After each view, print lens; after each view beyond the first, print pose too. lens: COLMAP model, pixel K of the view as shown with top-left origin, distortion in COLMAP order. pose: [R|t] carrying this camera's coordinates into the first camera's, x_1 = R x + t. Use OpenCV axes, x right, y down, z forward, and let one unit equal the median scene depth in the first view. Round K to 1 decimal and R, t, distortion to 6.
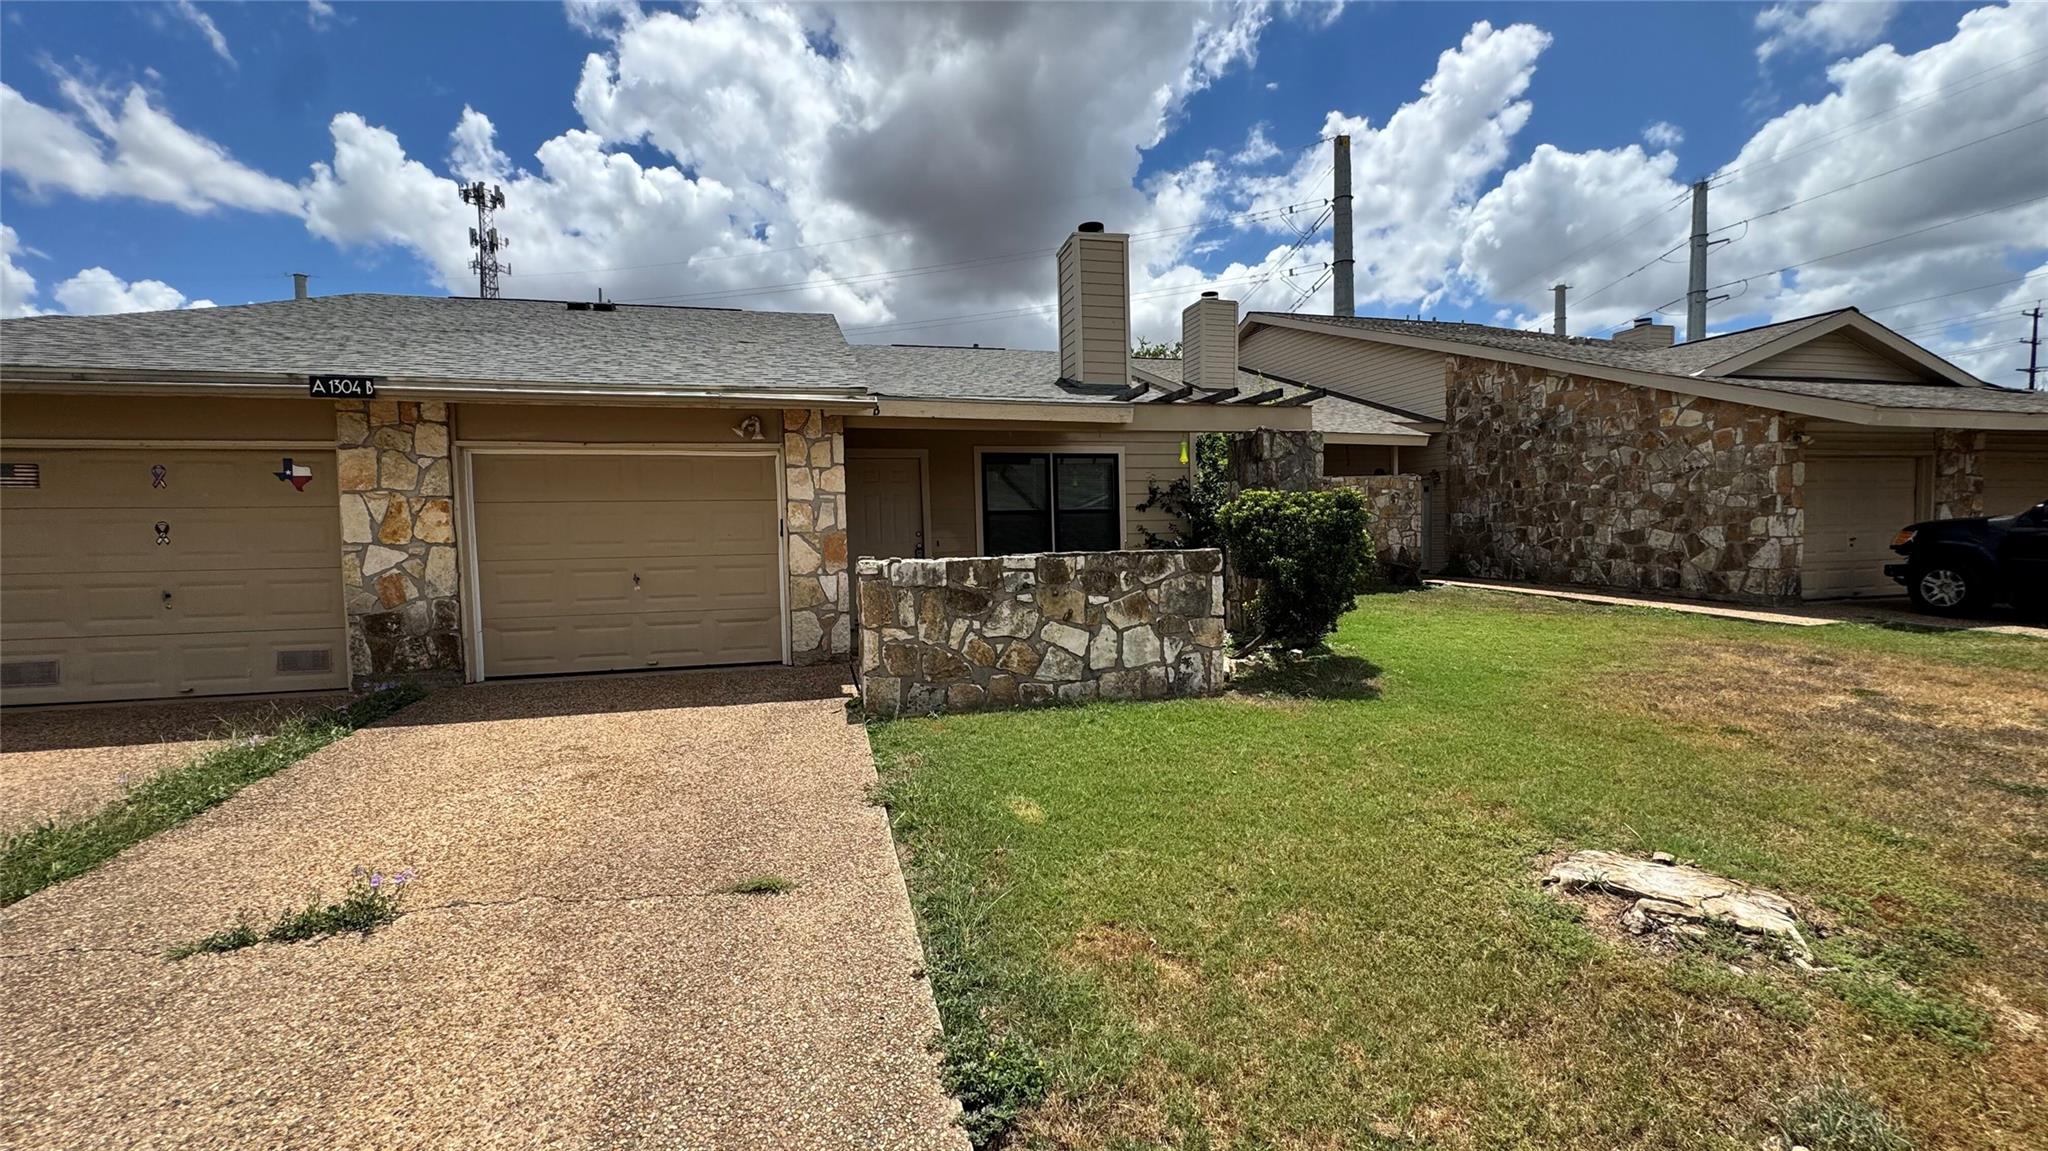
lens RADIAL K [[821.7, 0, 1020.6], [0, 821.7, 572.5], [0, 0, 1]] dist [-0.003170, 0.000610]
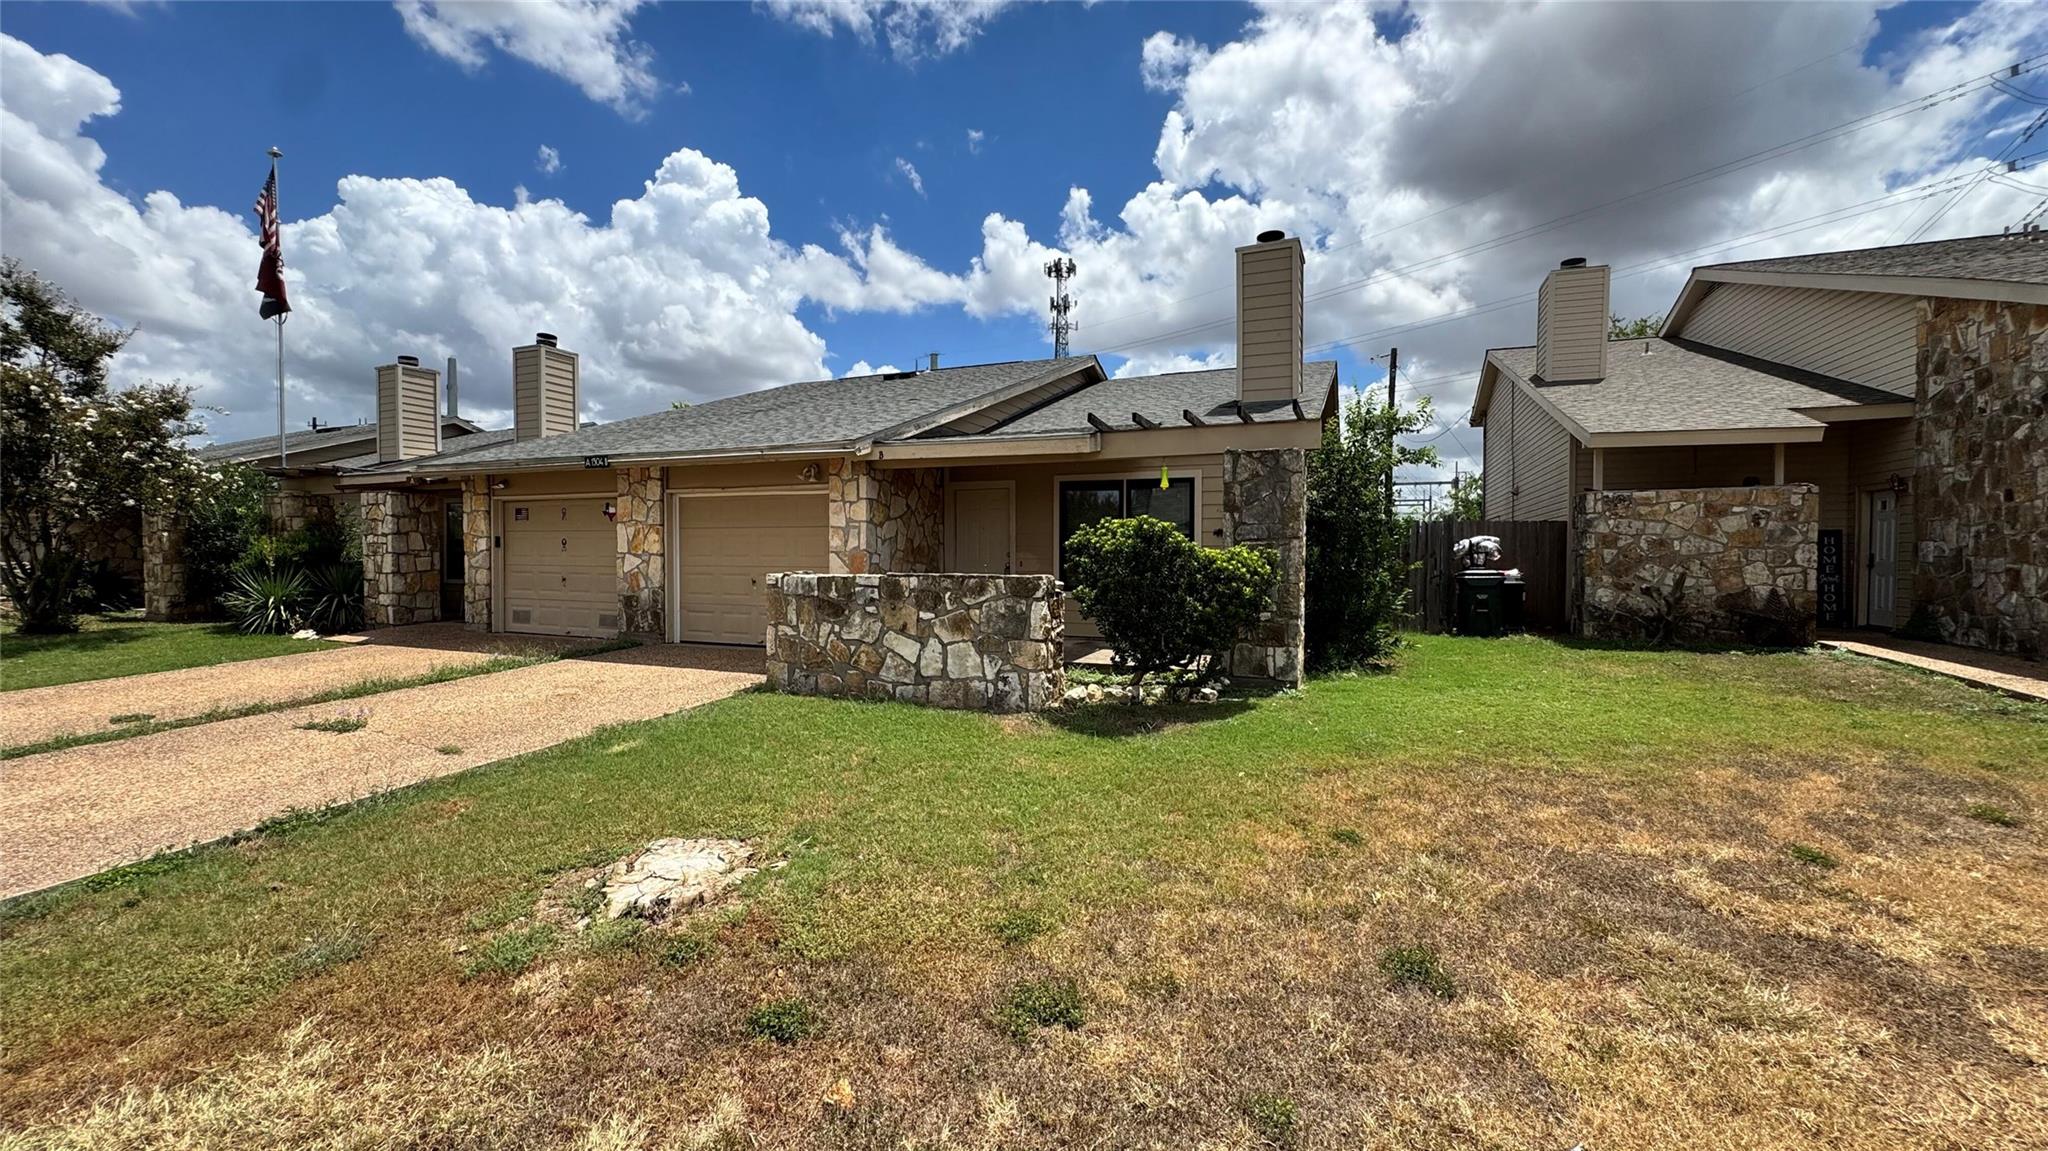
lens RADIAL K [[821.7, 0, 1020.6], [0, 821.7, 572.5], [0, 0, 1]] dist [-0.003170, 0.000610]
pose [[0.796336, 0.035875, -0.603790, 0.848582], [-0.048019, 0.998838, -0.003985, -0.027397], [0.602946, 0.032167, 0.797133, 0.154283]]
